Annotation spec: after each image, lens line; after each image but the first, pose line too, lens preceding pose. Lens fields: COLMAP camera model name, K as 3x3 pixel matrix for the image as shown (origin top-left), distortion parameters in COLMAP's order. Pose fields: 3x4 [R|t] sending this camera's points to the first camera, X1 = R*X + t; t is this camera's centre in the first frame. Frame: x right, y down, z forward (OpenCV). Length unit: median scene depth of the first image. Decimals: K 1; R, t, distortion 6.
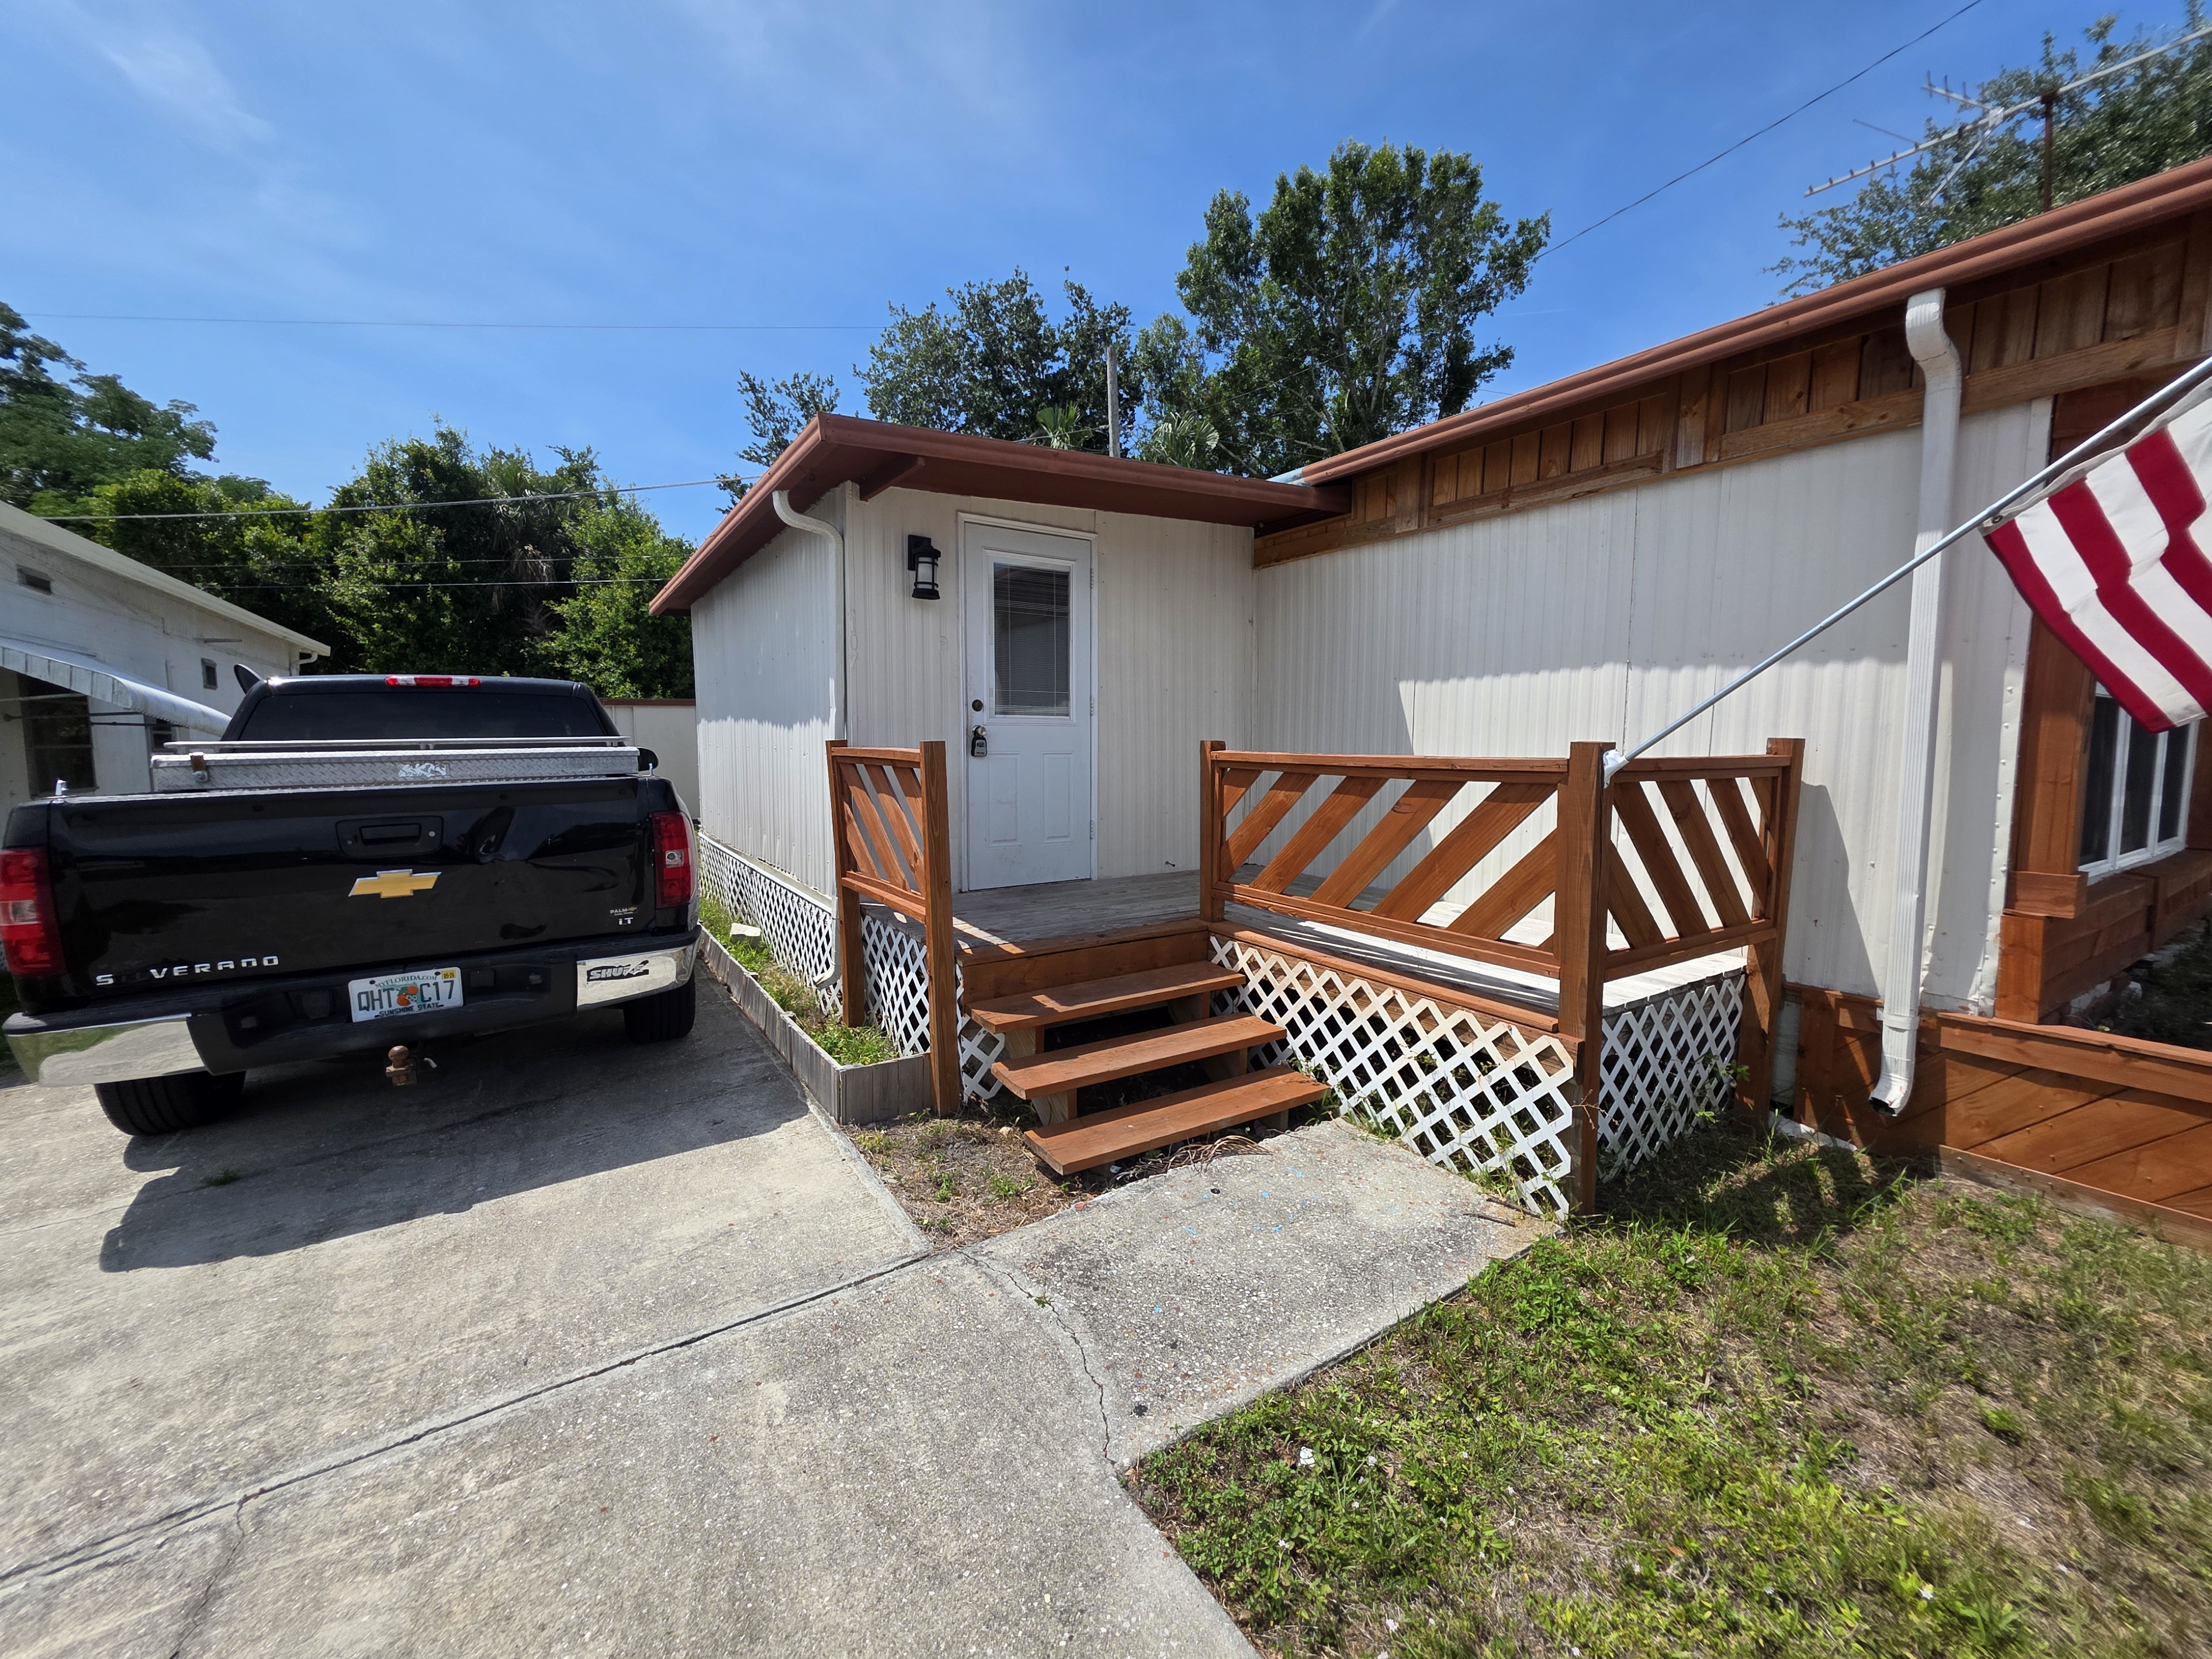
lens RADIAL K [[887.7, 0, 1116.6], [0, 887.7, 815.0], [0, 0, 1]] dist [0.002302, -0.001176]
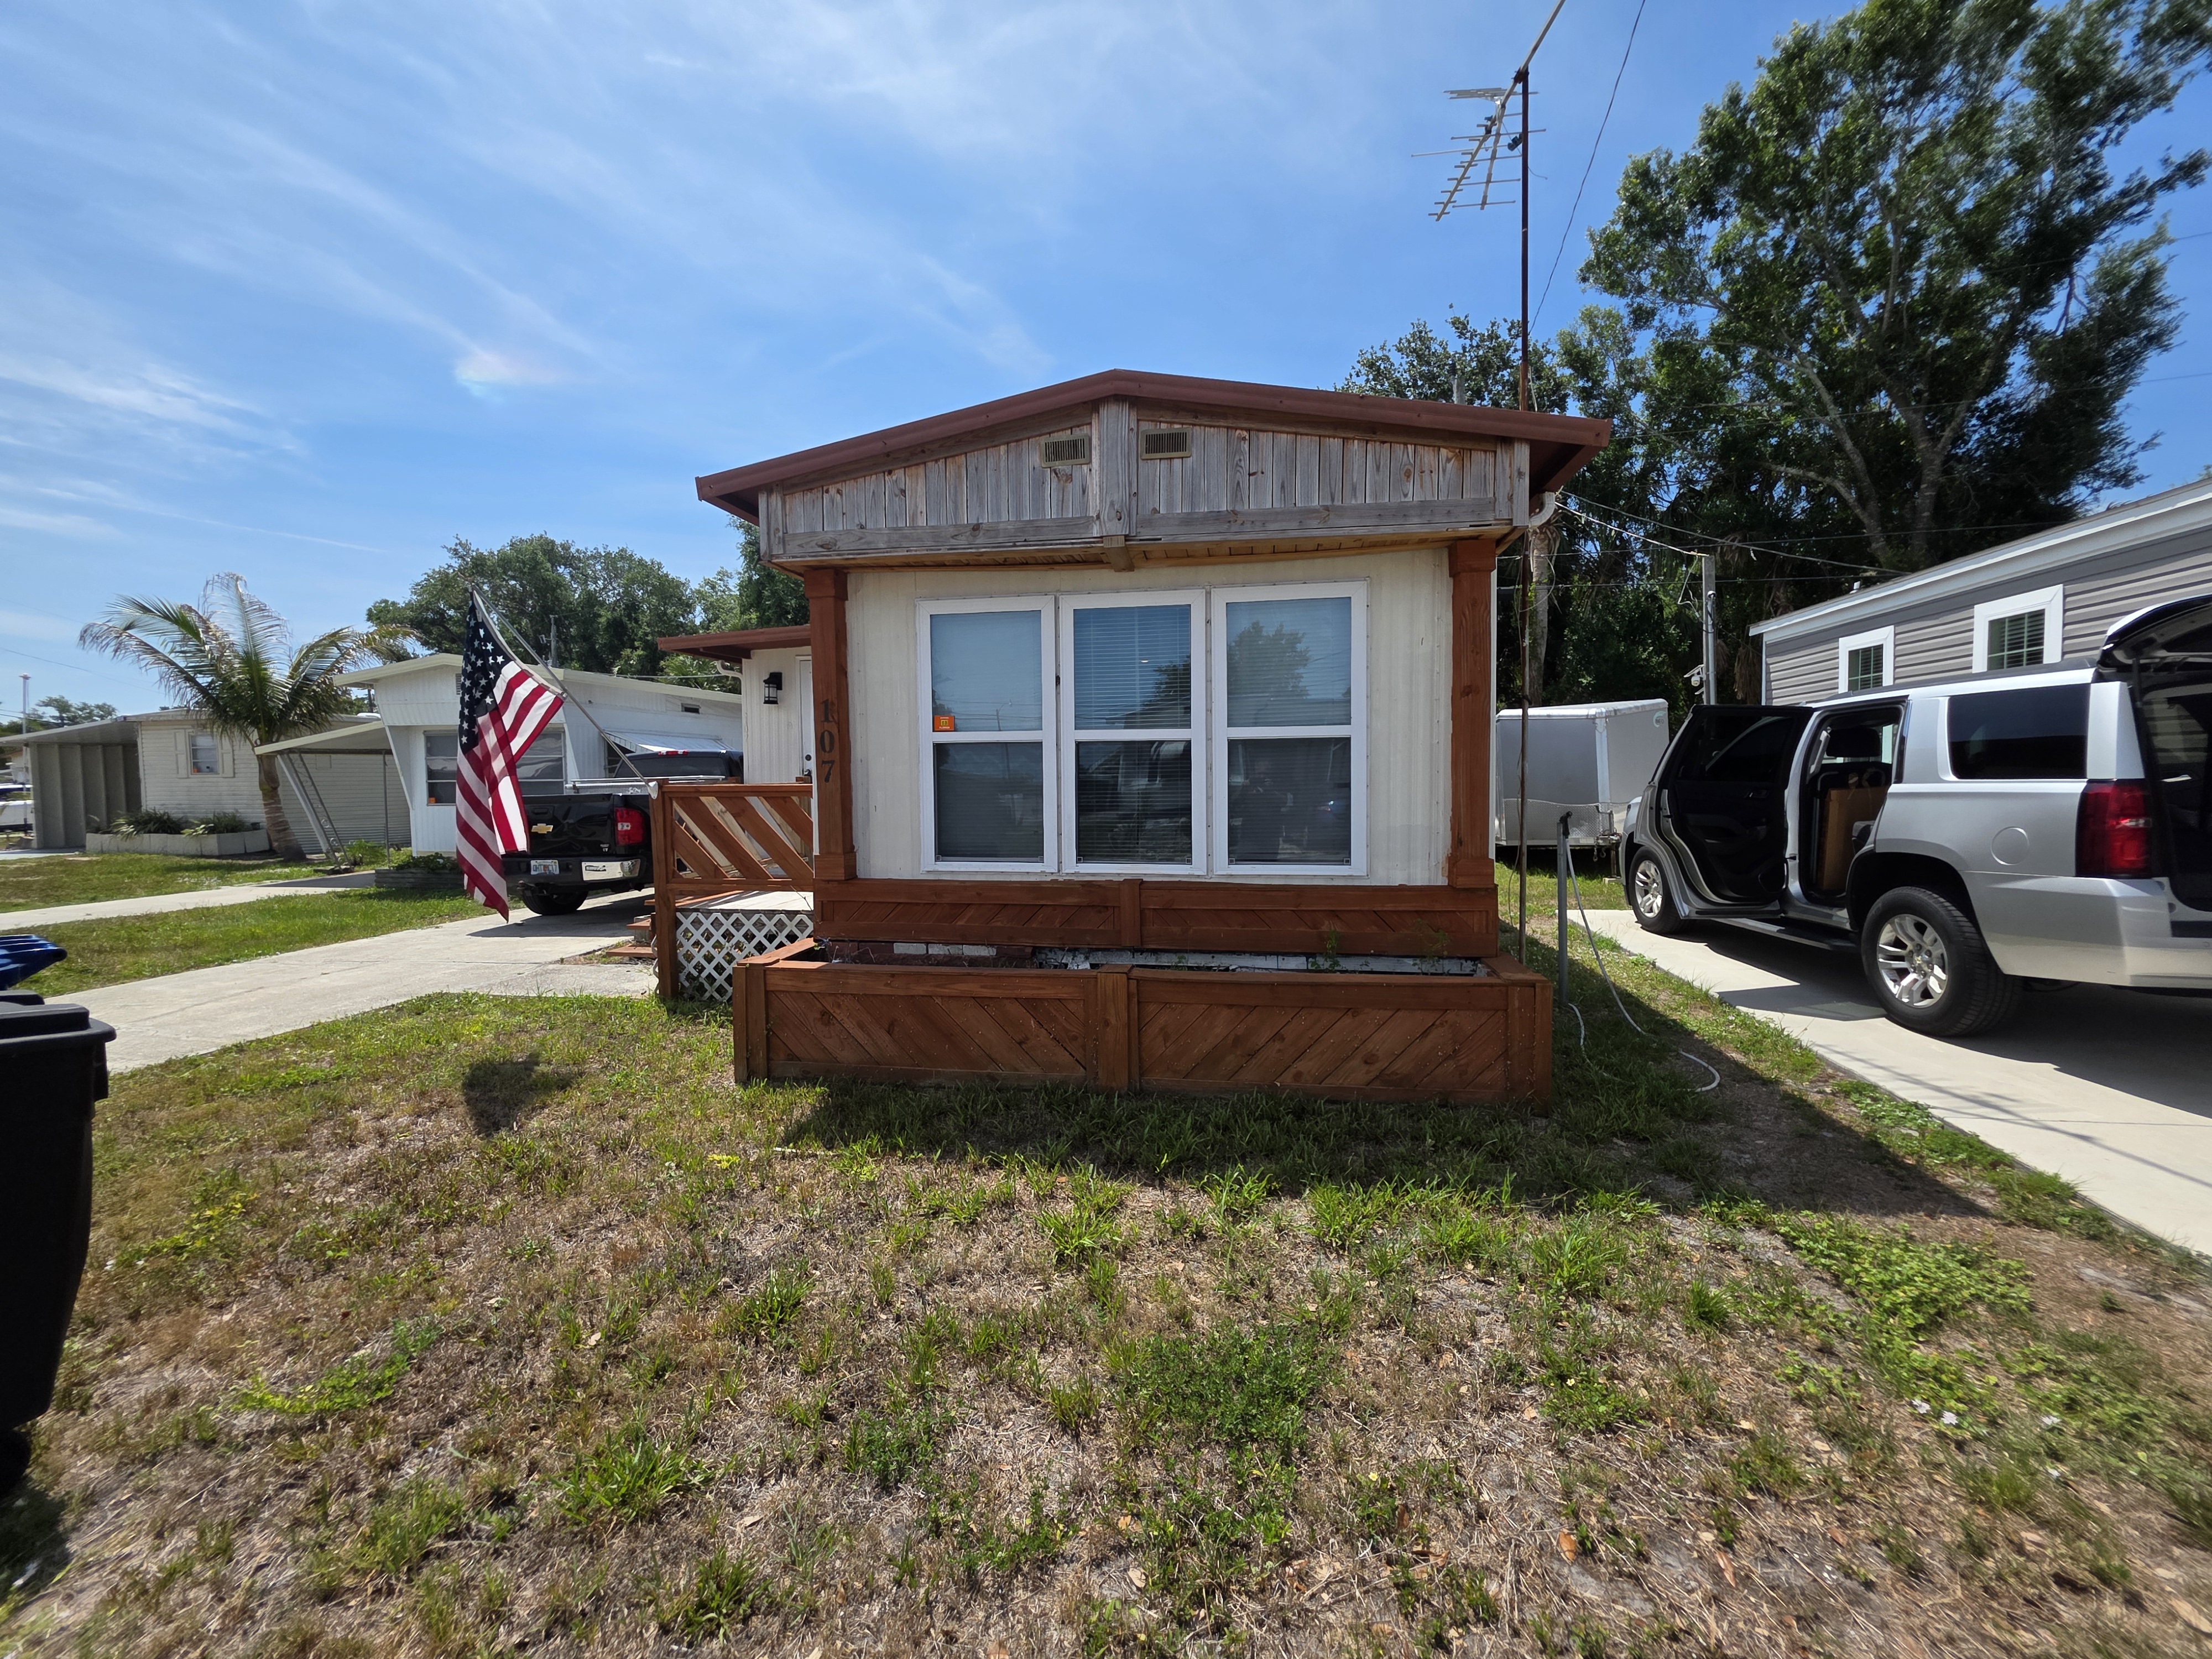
lens RADIAL K [[887.7, 0, 1114.4], [0, 887.7, 820.0], [0, 0, 1]] dist [0.002302, -0.001176]
pose [[0.736193, 0.027026, -0.676231, 2.021195], [-0.045820, 0.998900, -0.009962, -0.006214], [0.675218, 0.038319, 0.736622, 0.097444]]
